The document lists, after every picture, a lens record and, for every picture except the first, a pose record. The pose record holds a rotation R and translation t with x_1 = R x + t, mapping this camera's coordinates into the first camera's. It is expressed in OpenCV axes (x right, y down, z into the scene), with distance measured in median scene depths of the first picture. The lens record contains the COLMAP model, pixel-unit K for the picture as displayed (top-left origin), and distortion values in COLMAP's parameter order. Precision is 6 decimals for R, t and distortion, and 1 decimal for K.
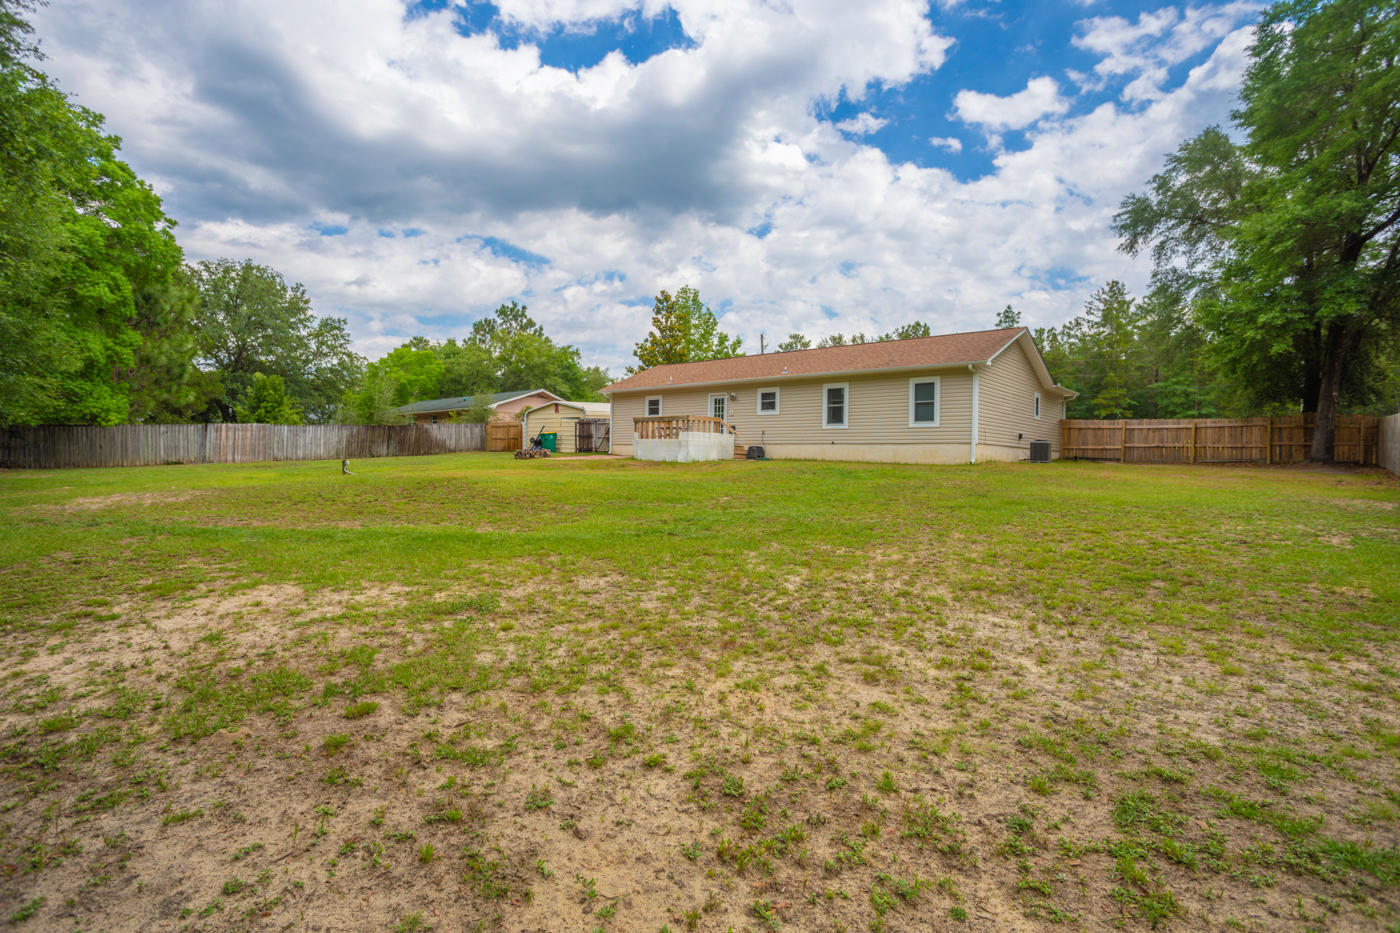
lens RADIAL K [[690.5, 0, 705.9], [0, 690.5, 465.0], [0, 0, 1]] dist [-0.075776, 0.035932]
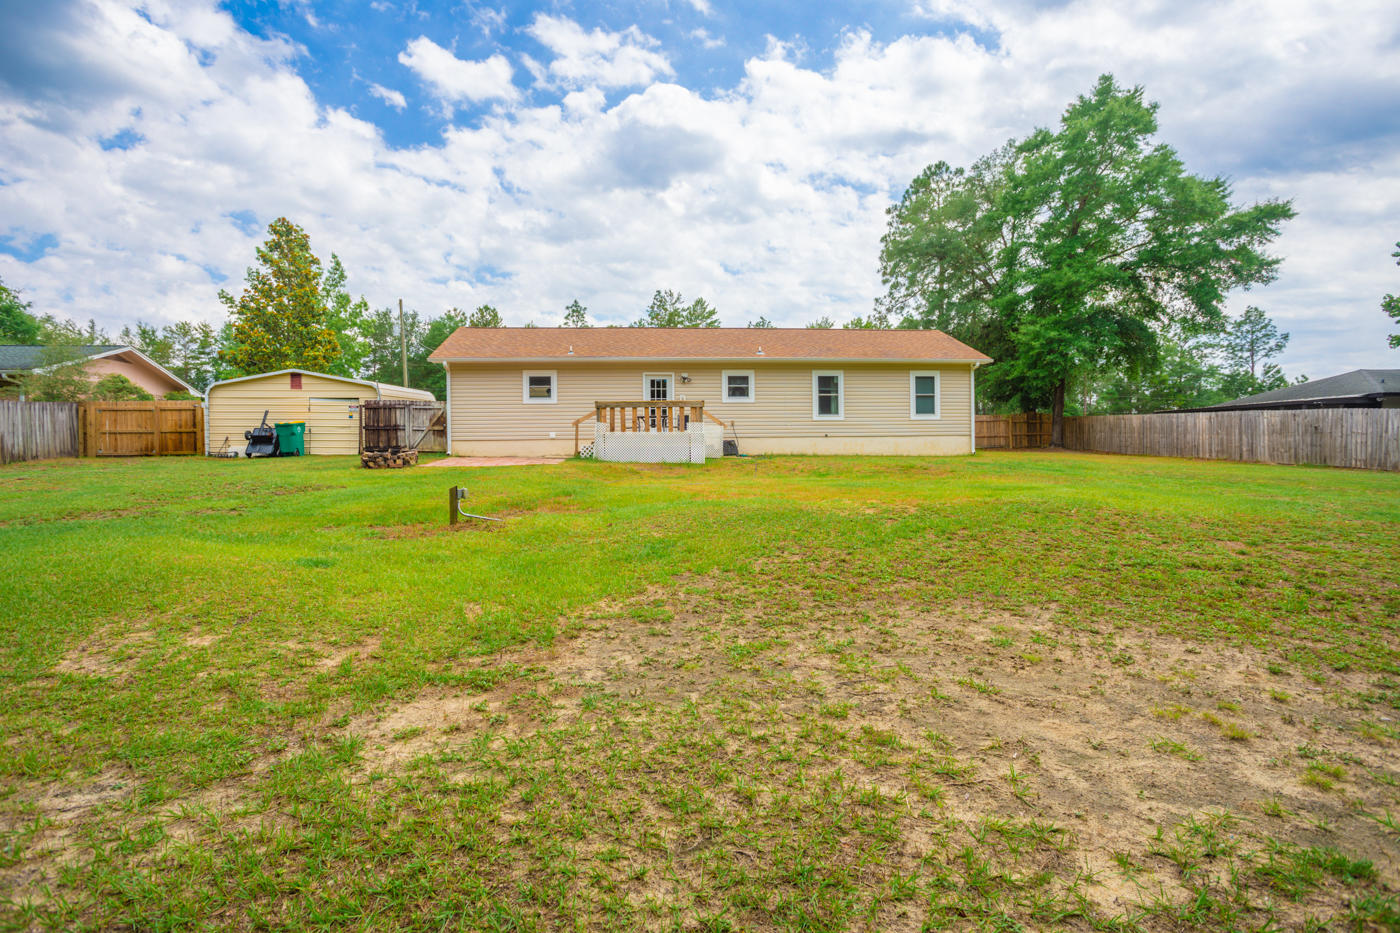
lens RADIAL K [[724.7, 0, 699.0], [0, 724.7, 519.0], [0, 0, 1]] dist [-0.026051, 0.001242]
pose [[0.682185, -0.083416, 0.726406, -0.484463], [0.029435, 0.995799, 0.086709, -0.007366], [-0.730587, -0.037770, 0.681774, 0.344016]]
